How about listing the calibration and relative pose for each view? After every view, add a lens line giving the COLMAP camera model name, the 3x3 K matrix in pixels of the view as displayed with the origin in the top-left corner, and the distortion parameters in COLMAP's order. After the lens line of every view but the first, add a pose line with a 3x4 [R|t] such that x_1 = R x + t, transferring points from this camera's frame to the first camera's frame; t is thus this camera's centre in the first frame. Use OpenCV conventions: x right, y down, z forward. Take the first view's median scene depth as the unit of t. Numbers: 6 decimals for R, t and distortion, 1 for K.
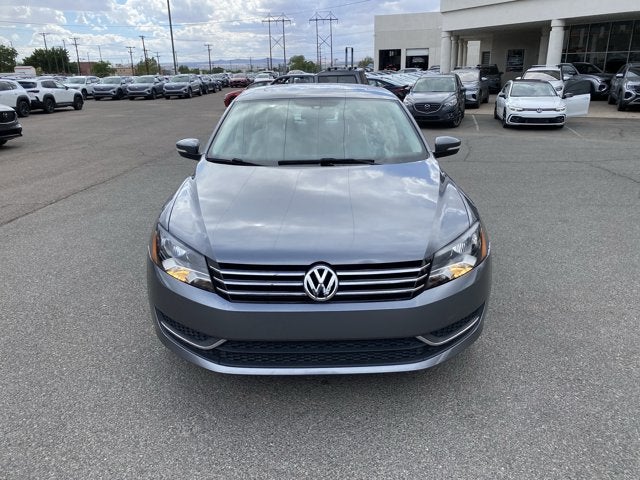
lens RADIAL K [[506.4, 0, 310.5], [0, 506.4, 238.2], [0, 0, 1]] dist [0.007430, -0.000979]
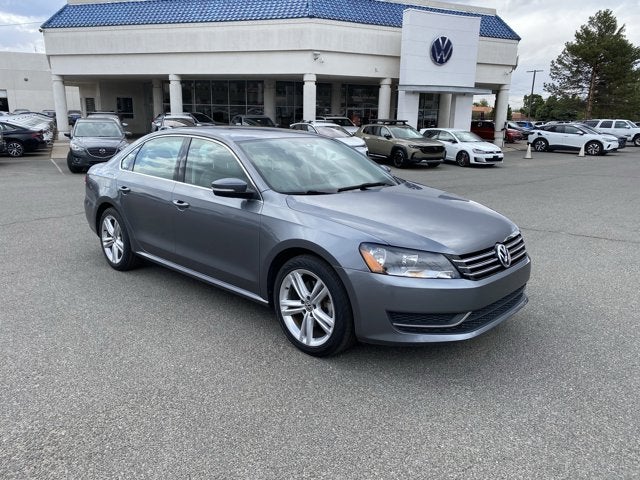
lens RADIAL K [[506.4, 0, 310.5], [0, 506.4, 238.2], [0, 0, 1]] dist [0.007430, -0.000979]
pose [[0.687257, -0.145315, 0.711731, -0.839194], [0.205235, 0.978711, 0.001647, -0.047026], [-0.696818, 0.144940, 0.702450, 0.201067]]
